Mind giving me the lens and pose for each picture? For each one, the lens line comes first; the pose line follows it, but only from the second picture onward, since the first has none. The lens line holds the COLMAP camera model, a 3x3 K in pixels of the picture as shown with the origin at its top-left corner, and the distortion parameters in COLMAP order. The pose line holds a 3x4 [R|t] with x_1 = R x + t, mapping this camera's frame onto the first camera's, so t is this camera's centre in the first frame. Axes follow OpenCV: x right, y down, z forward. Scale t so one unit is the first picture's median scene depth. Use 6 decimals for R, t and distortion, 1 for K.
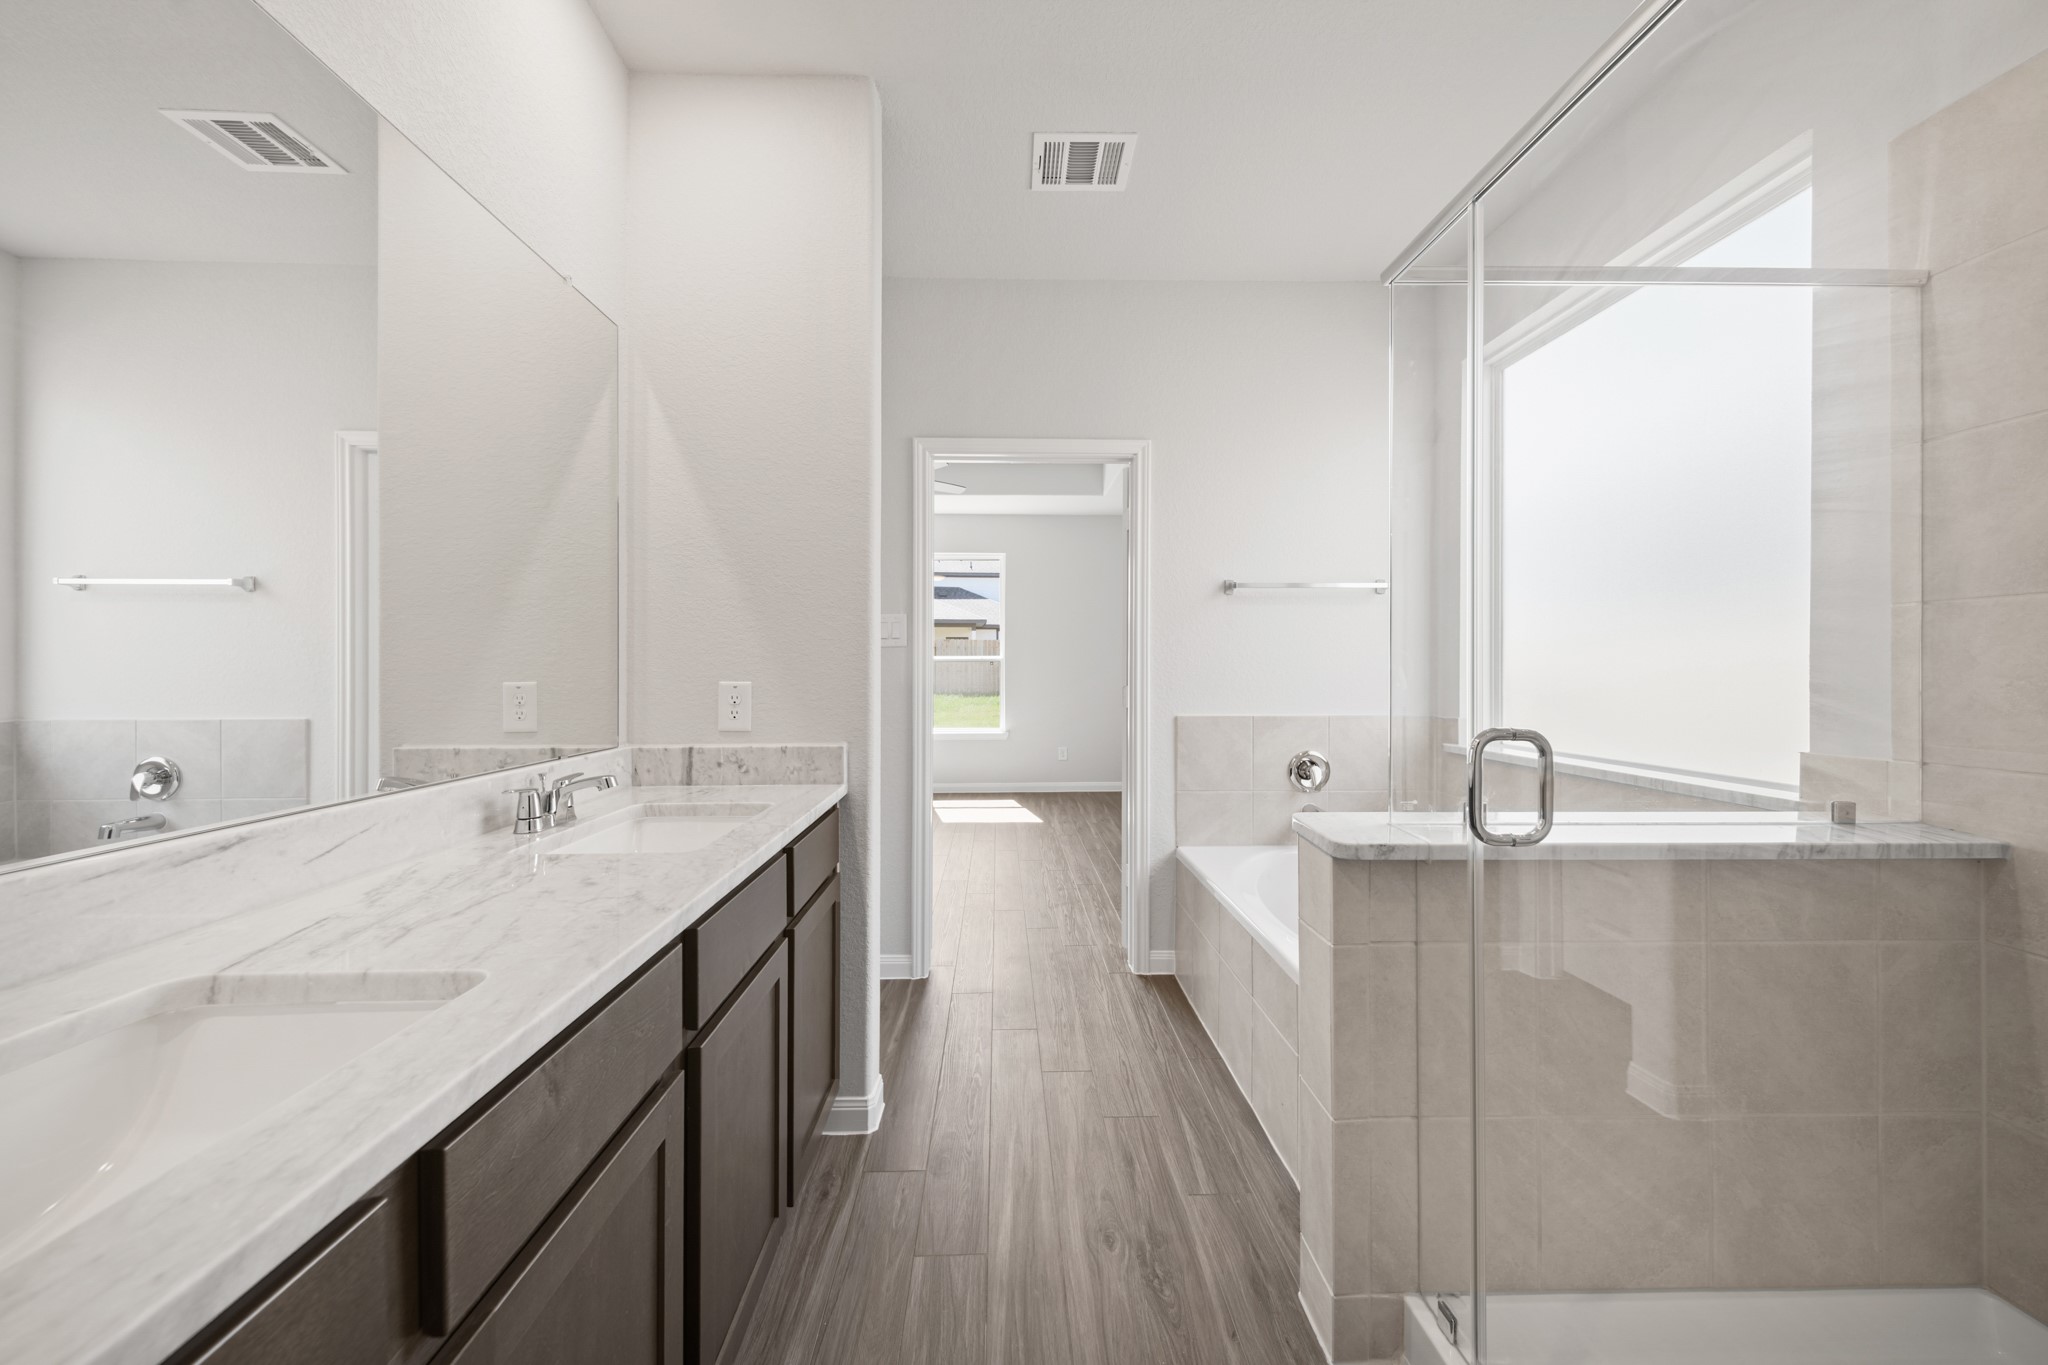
lens RADIAL K [[726.5, 0, 1024.0], [0, 726.5, 682.5], [0, 0, 1]] dist [-0.000909, -0.000123]
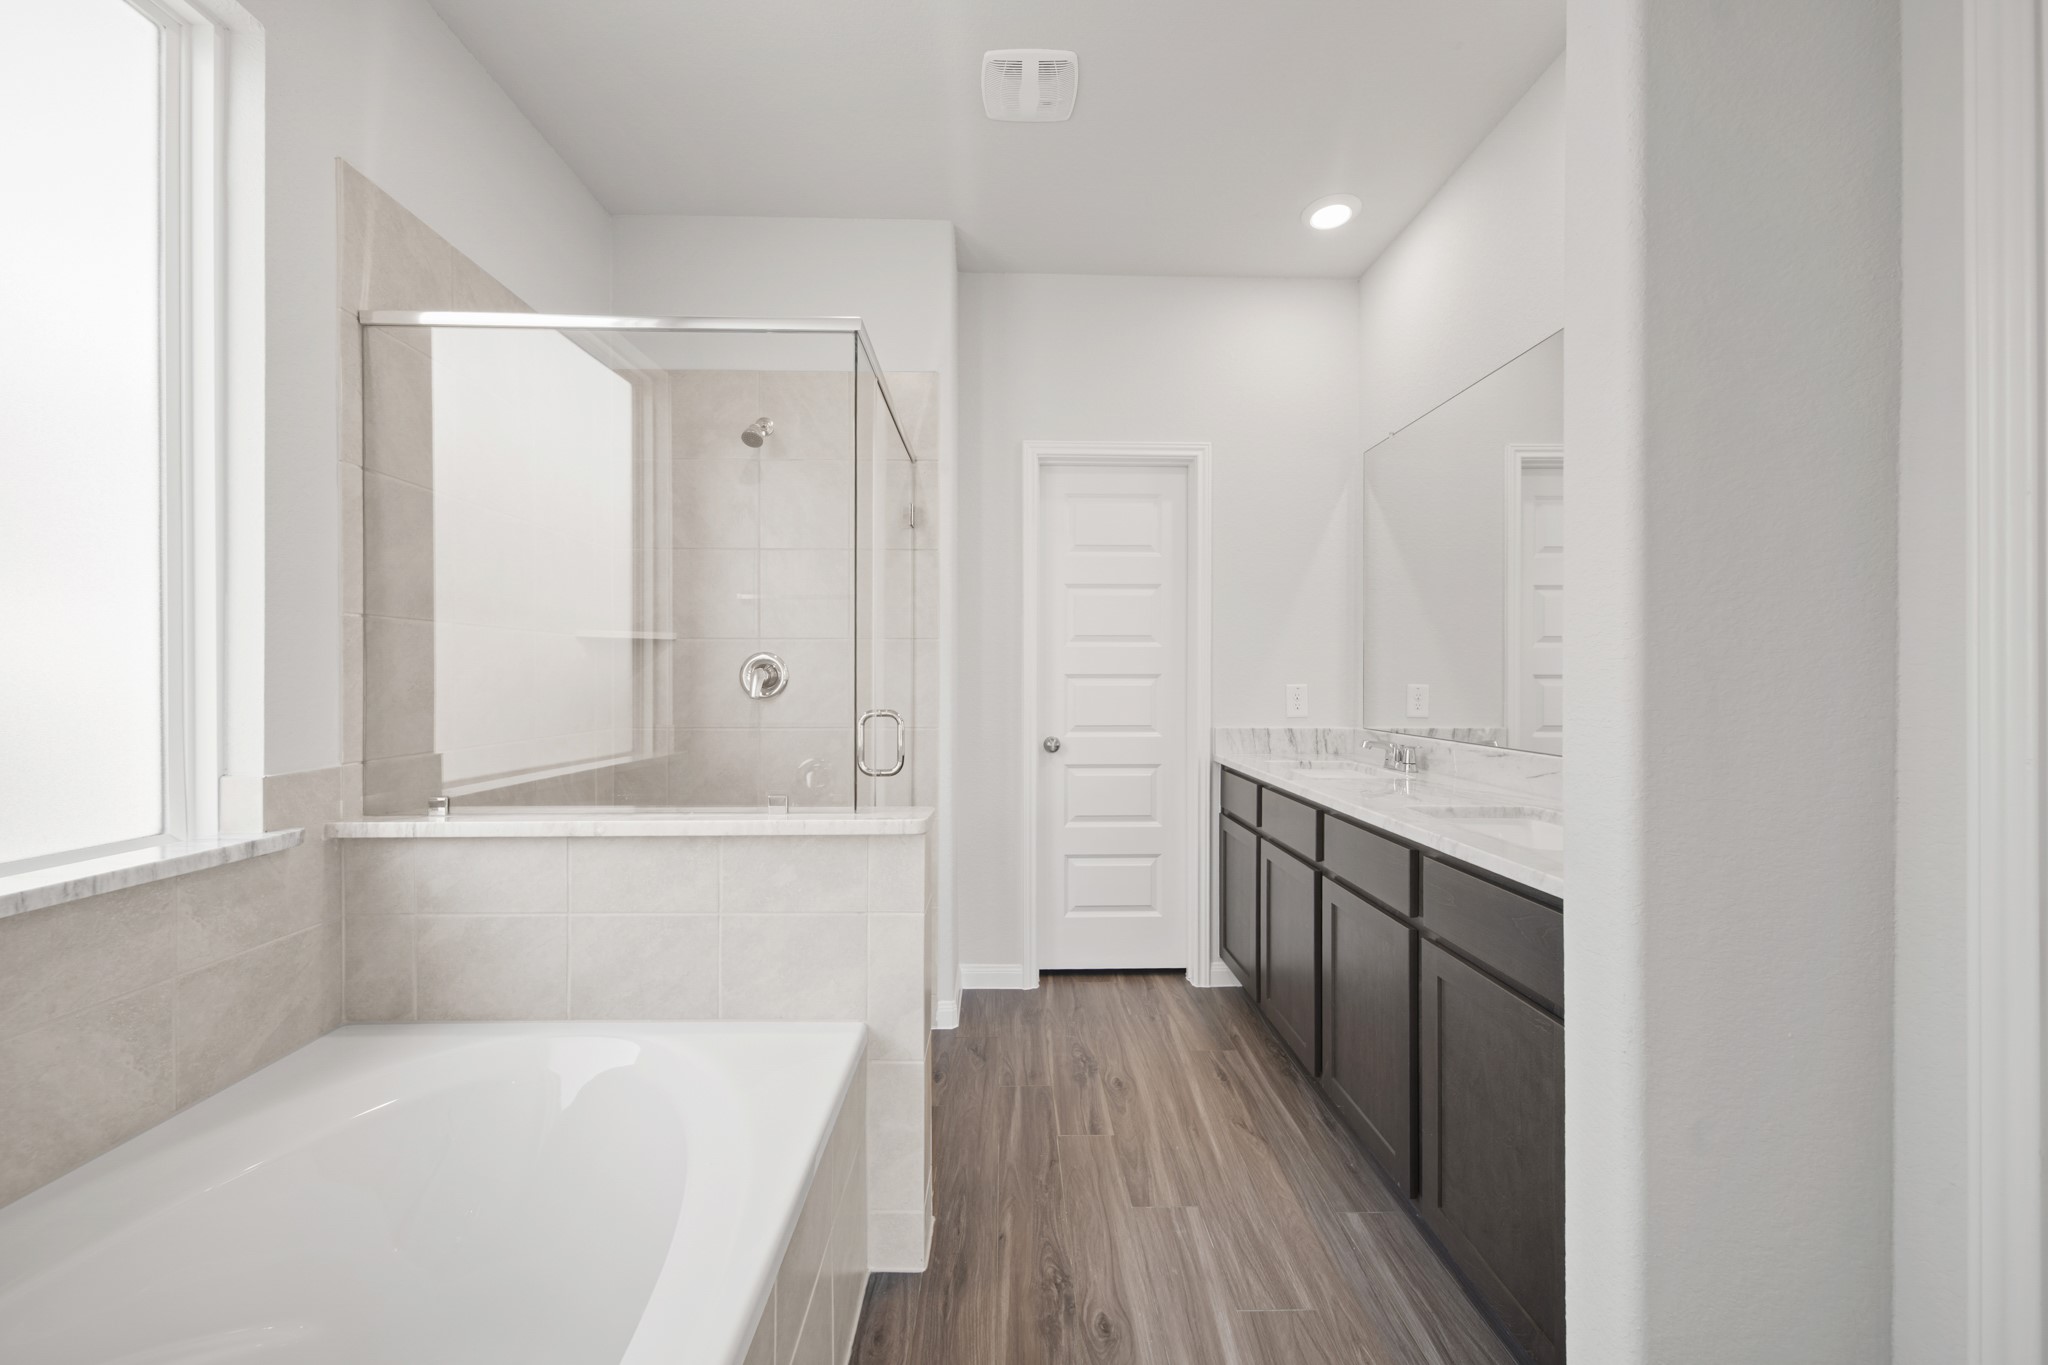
lens RADIAL K [[726.5, 0, 1024.0], [0, 726.5, 682.5], [0, 0, 1]] dist [-0.000909, -0.000123]
pose [[-0.999964, 0.000209, 0.008453, 0.224770], [0.000368, 0.999822, 0.018842, -0.027709], [-0.008448, 0.018844, -0.999787, 2.023162]]
